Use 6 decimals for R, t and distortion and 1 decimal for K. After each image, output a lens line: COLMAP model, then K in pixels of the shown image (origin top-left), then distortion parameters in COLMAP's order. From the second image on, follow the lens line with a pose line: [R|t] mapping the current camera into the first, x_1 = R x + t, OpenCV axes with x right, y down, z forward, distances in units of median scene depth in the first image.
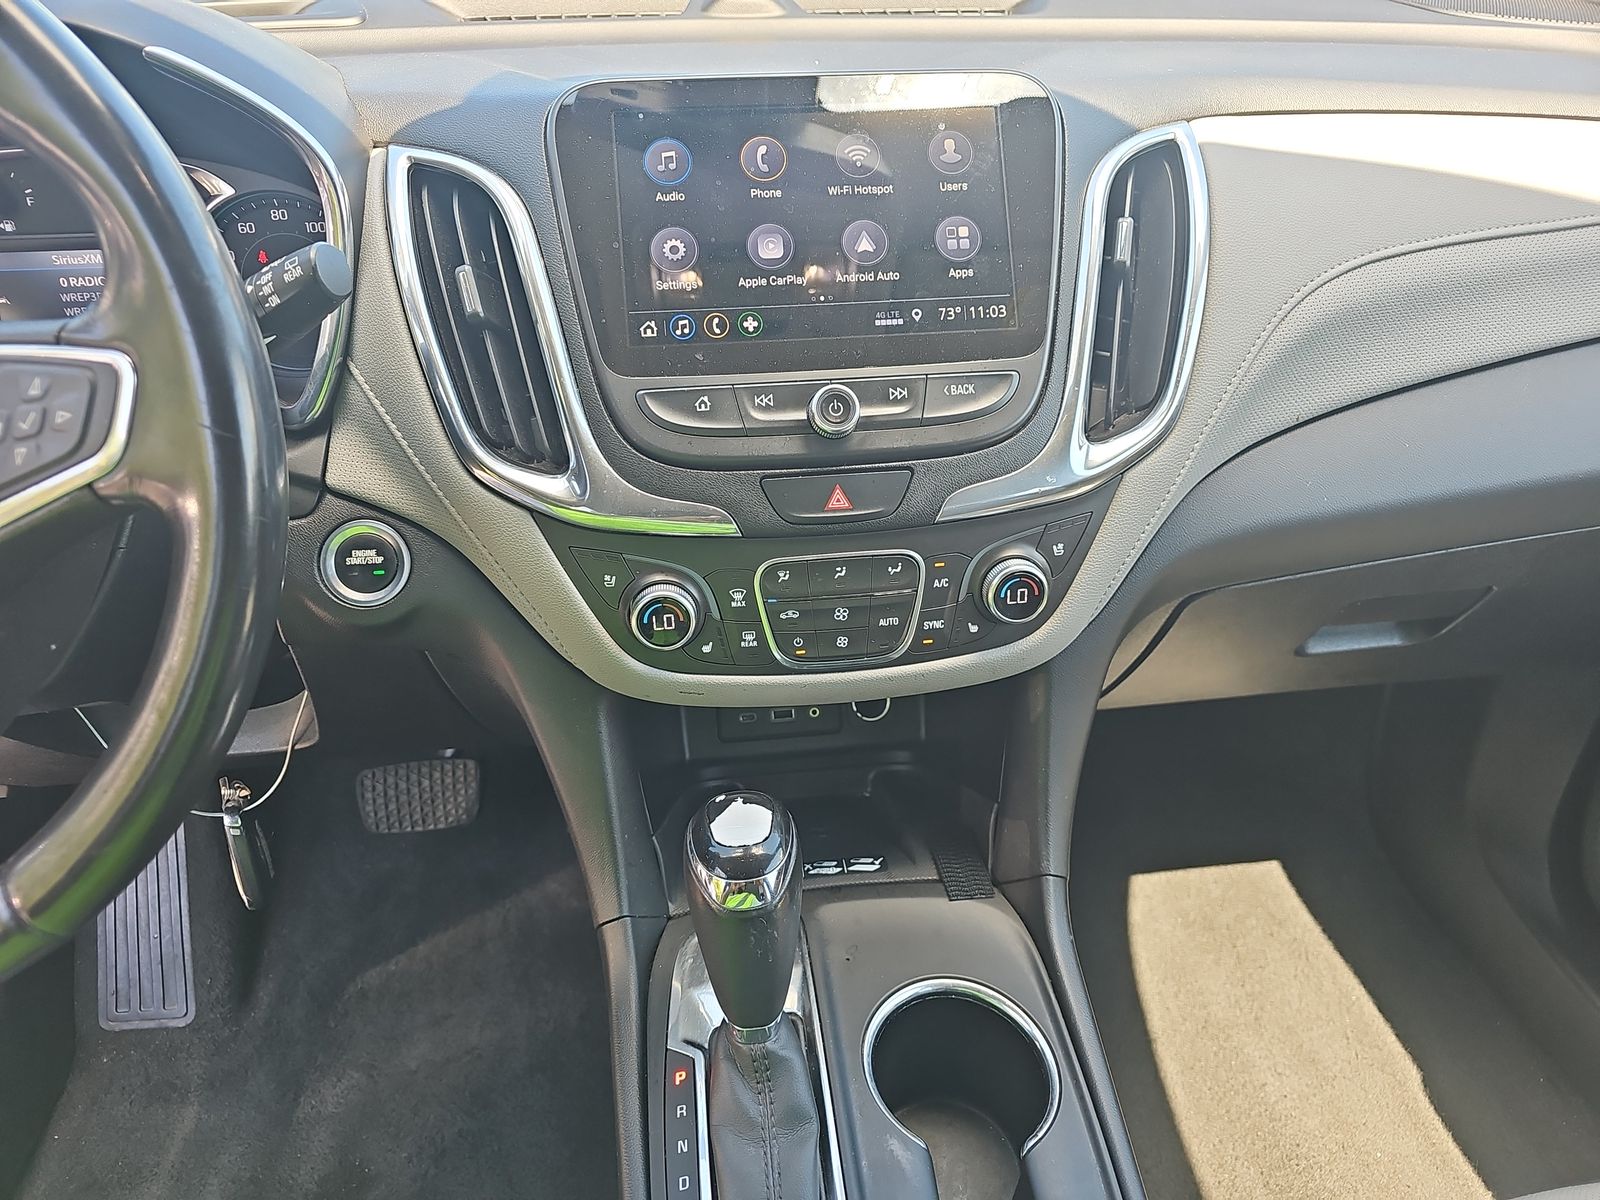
lens RADIAL K [[1097.5, 0, 800.0], [0, 1097.5, 600.0], [0, 0, 1]] dist [0.043353, -0.052870]
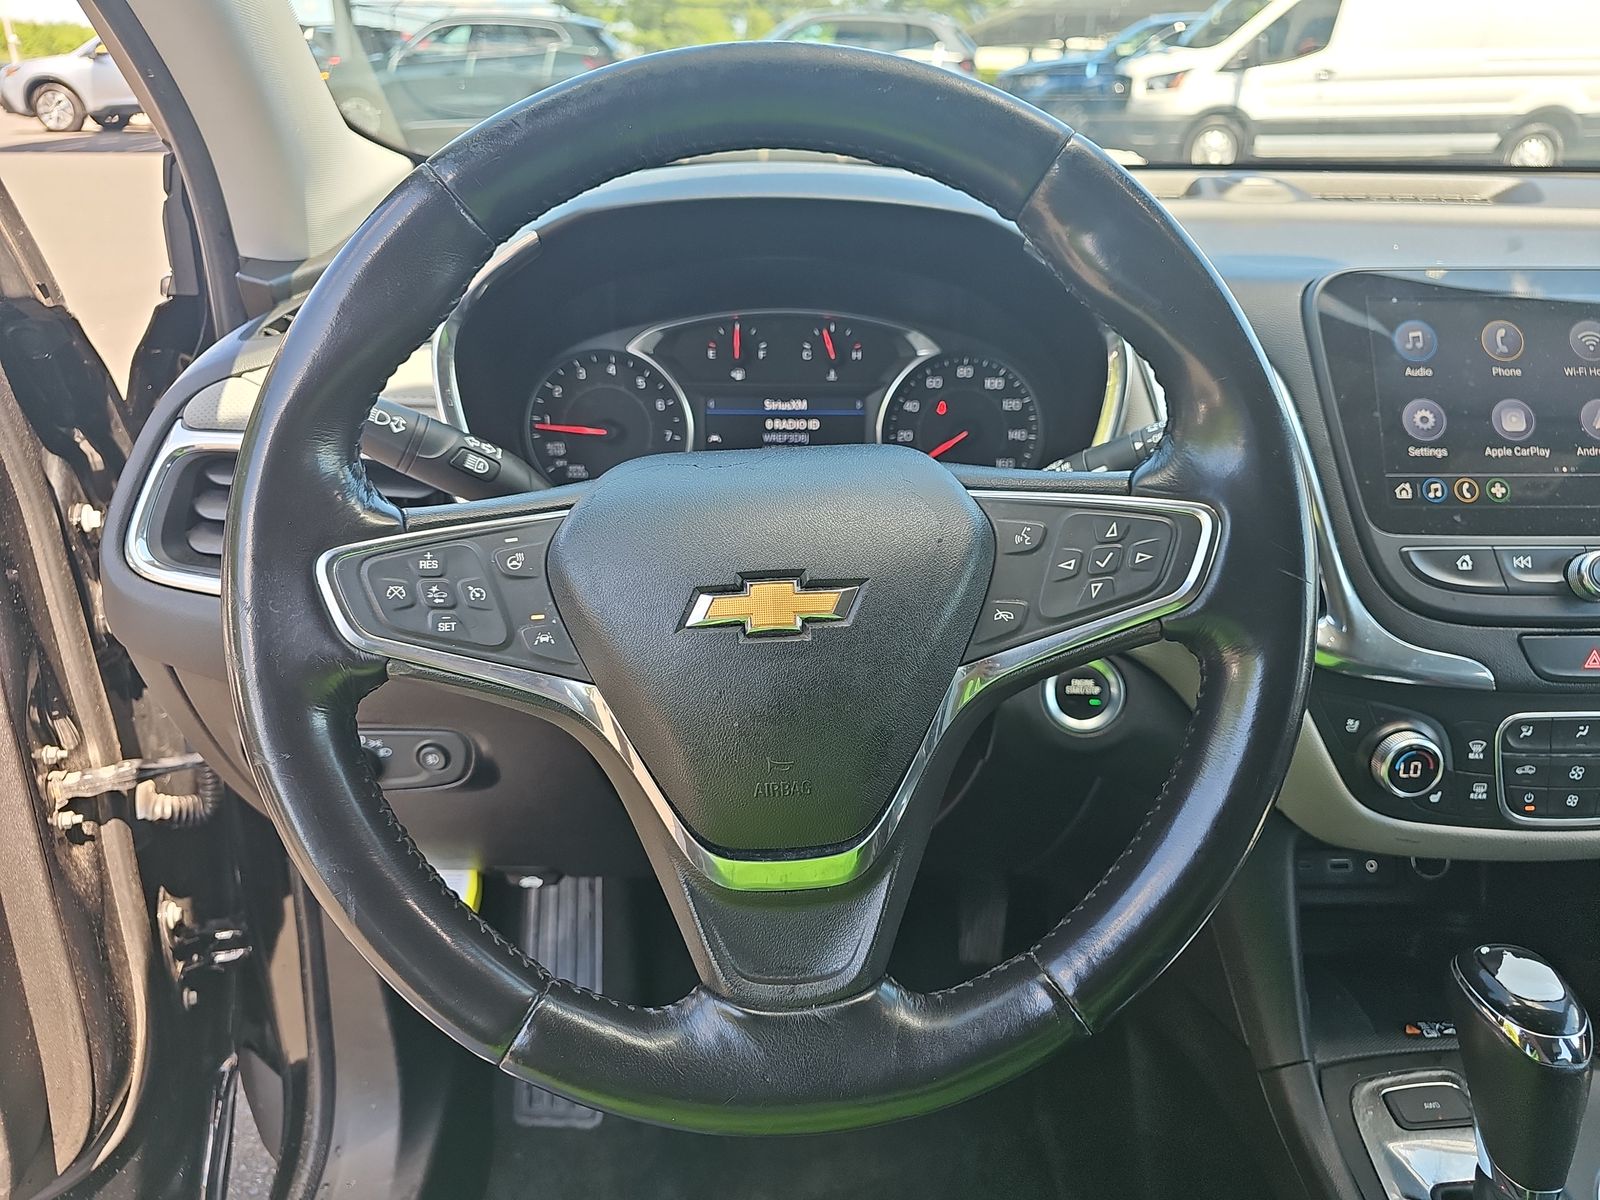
lens RADIAL K [[1097.5, 0, 800.0], [0, 1097.5, 600.0], [0, 0, 1]] dist [0.043353, -0.052870]
pose [[0.994085, 0.054946, -0.093679, -0.604995], [-0.065846, 0.990882, -0.117549, 0.022754], [0.086366, 0.123022, 0.988639, -0.095923]]
